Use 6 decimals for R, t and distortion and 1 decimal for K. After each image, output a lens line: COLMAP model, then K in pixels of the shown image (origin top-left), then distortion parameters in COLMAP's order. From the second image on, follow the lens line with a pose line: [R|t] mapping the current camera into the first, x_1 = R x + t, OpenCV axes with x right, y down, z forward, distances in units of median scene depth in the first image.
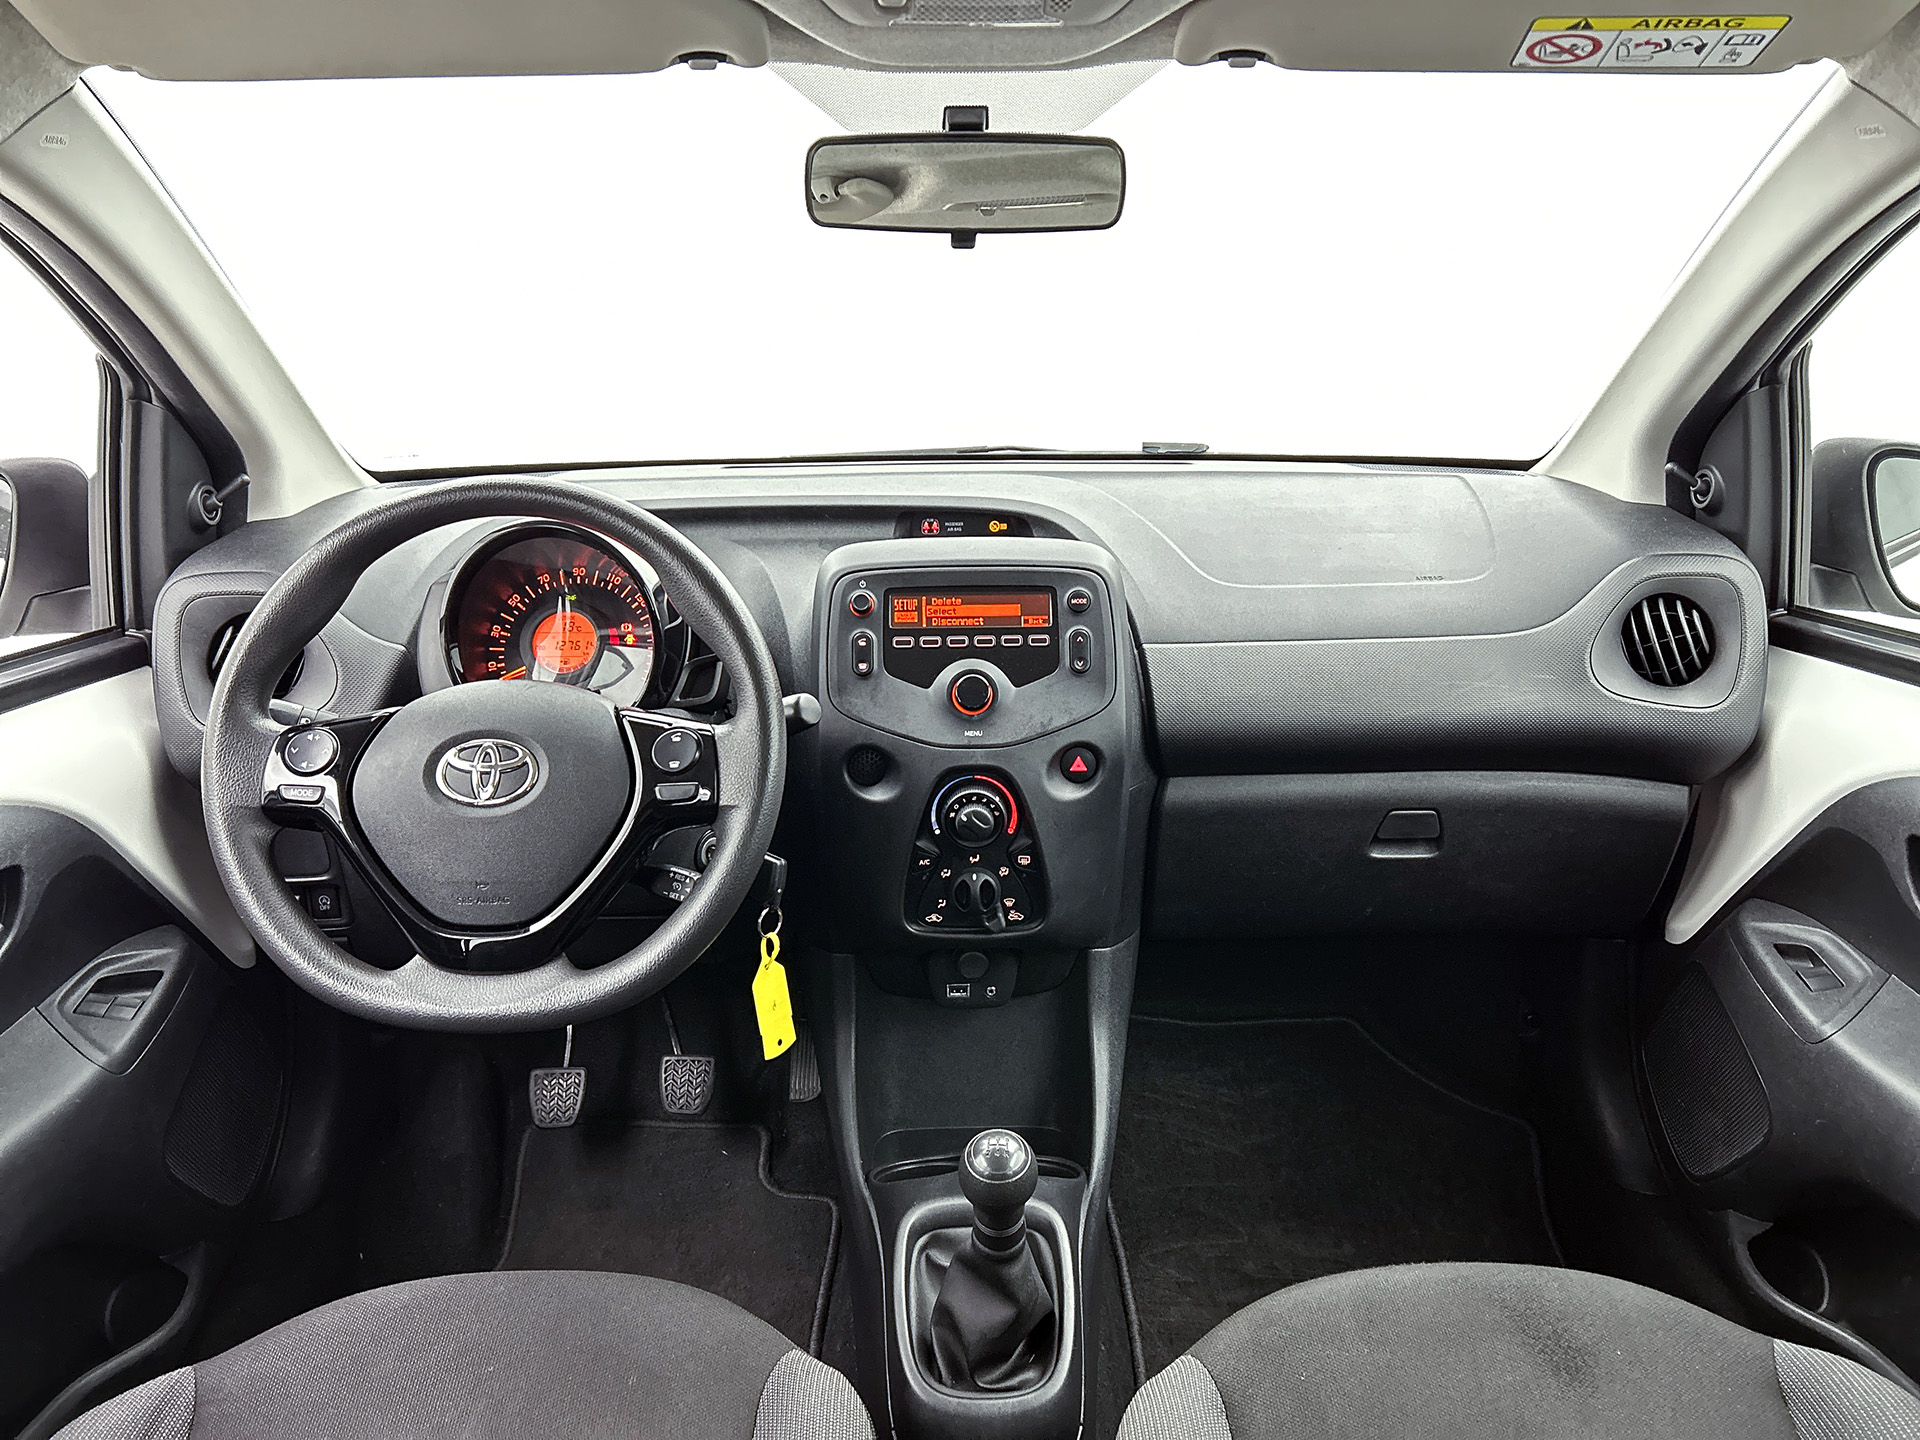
lens RADIAL K [[1475.7, 0, 980.4], [0, 1475.7, 709.9], [0, 0, 1]] dist [0.038604, -0.039359]
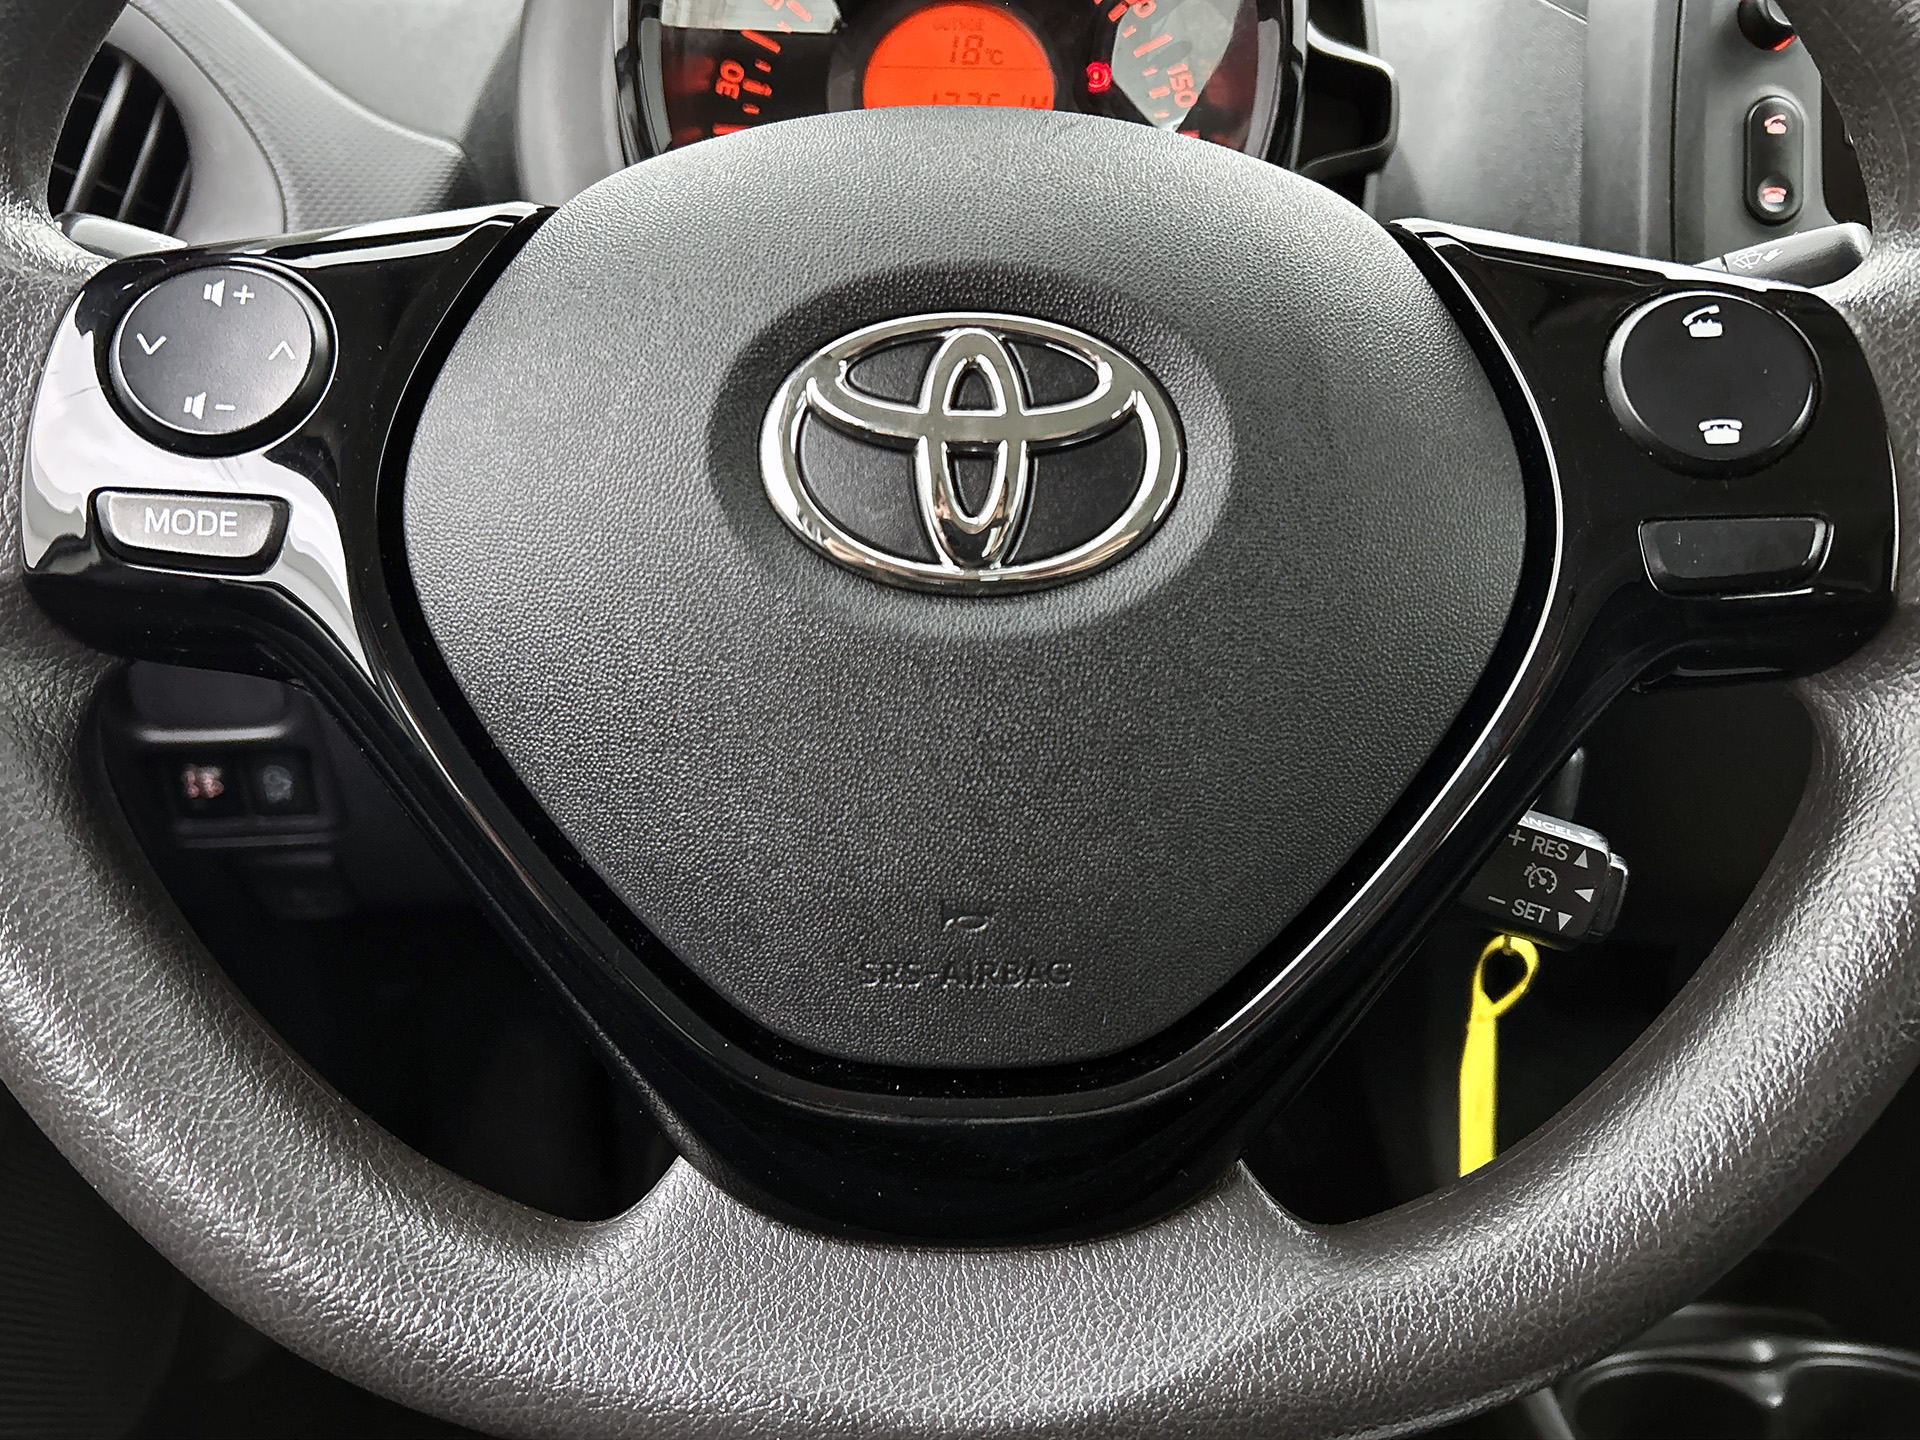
lens RADIAL K [[1475.7, 0, 957.8], [0, 1475.7, 713.7], [0, 0, 1]] dist [0.038604, -0.039359]
pose [[0.999653, 0.013127, 0.022828, -0.337642], [-0.016806, 0.985426, 0.169274, 0.043321], [-0.020273, -0.169599, 0.985305, 0.753489]]
